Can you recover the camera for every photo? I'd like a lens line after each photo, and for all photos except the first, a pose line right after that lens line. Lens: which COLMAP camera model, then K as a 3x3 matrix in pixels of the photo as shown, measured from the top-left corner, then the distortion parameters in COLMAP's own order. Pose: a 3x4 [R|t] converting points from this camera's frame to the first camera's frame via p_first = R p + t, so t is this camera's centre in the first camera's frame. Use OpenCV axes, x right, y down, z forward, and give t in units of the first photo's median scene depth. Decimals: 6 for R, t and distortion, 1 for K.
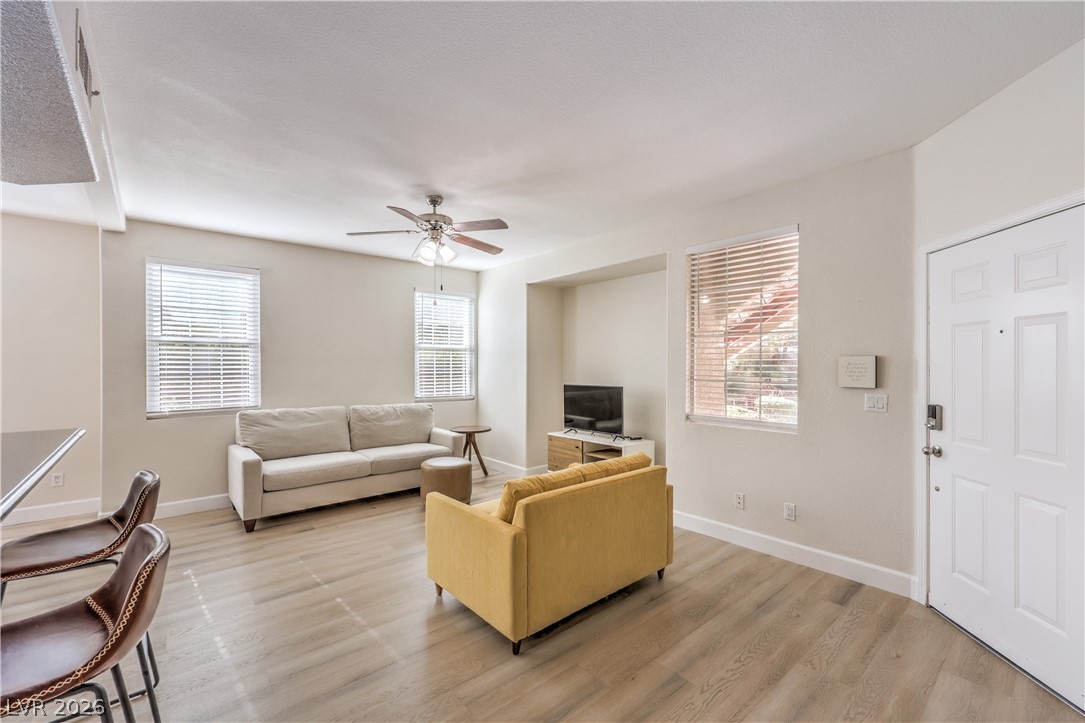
lens RADIAL K [[452.7, 0, 540.1], [0, 452.7, 368.6], [0, 0, 1]] dist [0.000610, 0.000355]
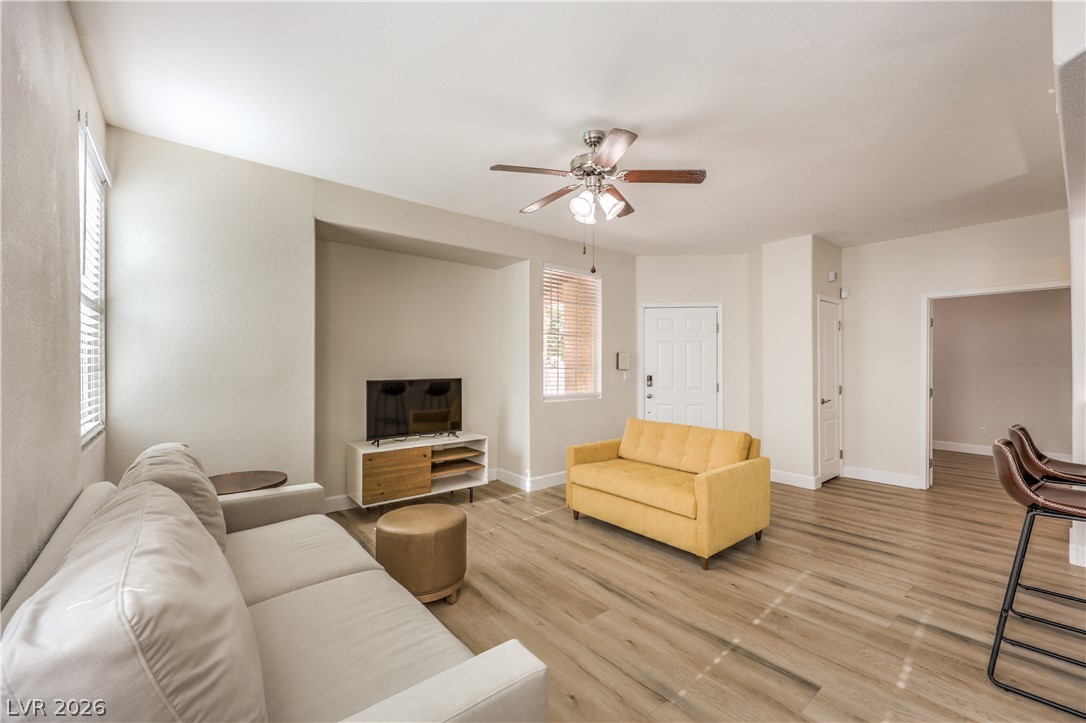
lens RADIAL K [[447.7, 0, 555.0], [0, 447.7, 363.9], [0, 0, 1]] dist [0.001150, 0.000127]
pose [[0.005478, 0.005327, 0.999971, -0.859794], [0.005884, 0.999968, -0.005360, 0.019043], [-0.999968, 0.005913, 0.005447, 0.913100]]
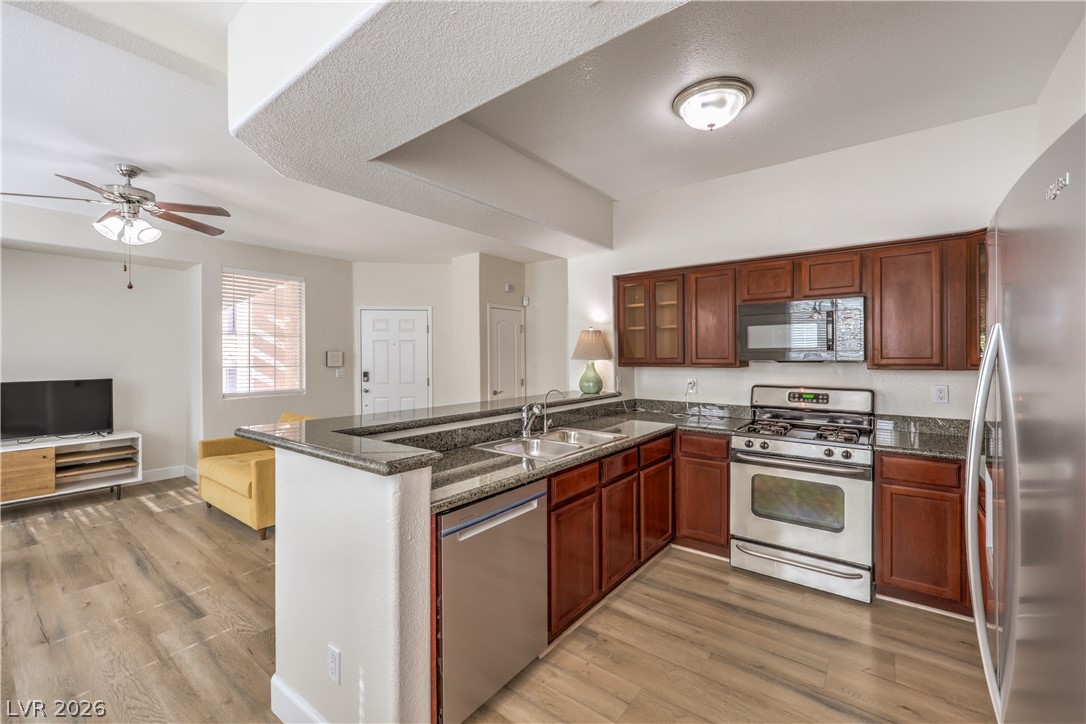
lens RADIAL K [[445.0, 0, 555.4], [0, 445.0, 357.4], [0, 0, 1]] dist [-0.000015, 0.000009]
pose [[-0.220666, -0.001932, 0.975348, -1.086477], [0.010435, 0.999936, 0.004341, 0.000436], [-0.975294, 0.011135, -0.220632, 0.327552]]
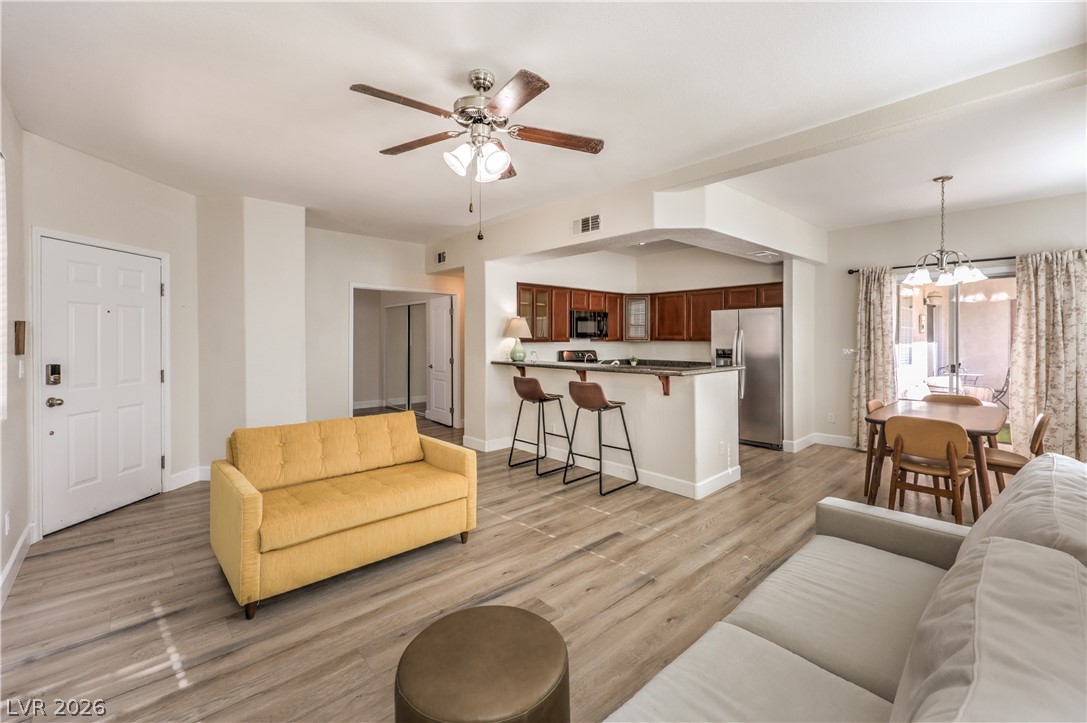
lens RADIAL K [[462.2, 0, 552.1], [0, 462.2, 337.0], [0, 0, 1]] dist [-0.000743, -0.000048]
pose [[-0.998873, 0.000021, -0.047472, -0.258672], [-0.000280, 0.999980, 0.006332, -0.001568], [0.047471, 0.006338, -0.998853, 1.443362]]
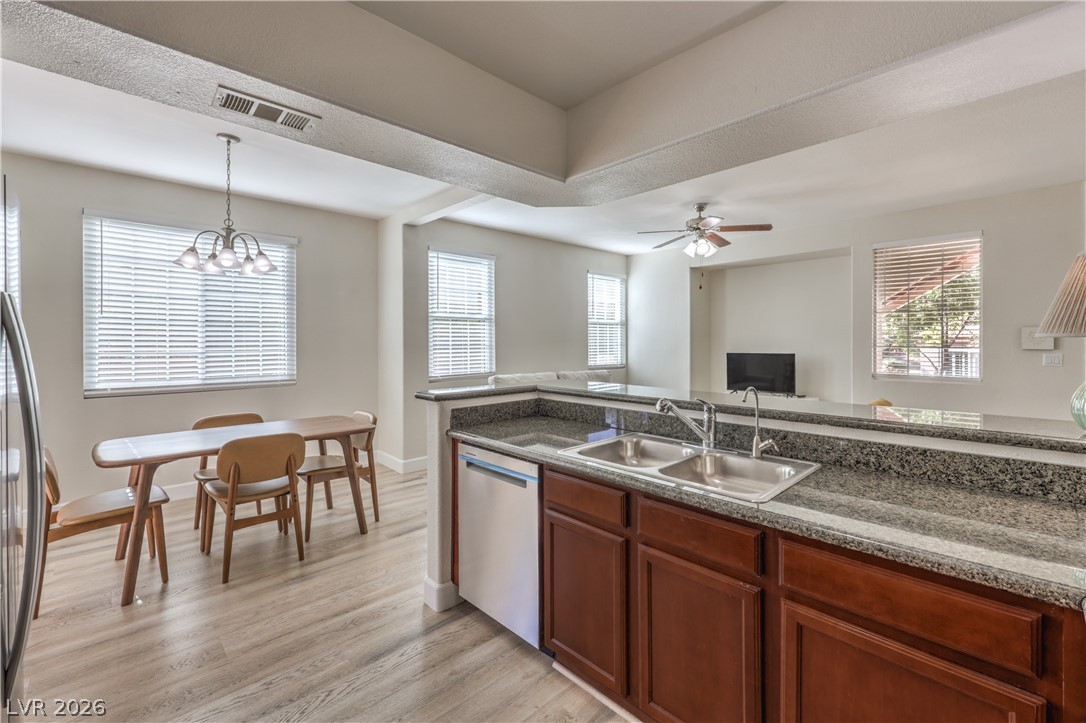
lens RADIAL K [[461.8, 0, 551.6], [0, 461.8, 337.0], [0, 0, 1]] dist [-0.000743, -0.000048]
pose [[0.998065, -0.003303, 0.062099, -0.627334], [0.004229, 0.999882, -0.014776, 0.012283], [-0.062043, 0.015010, 0.997961, -0.231737]]
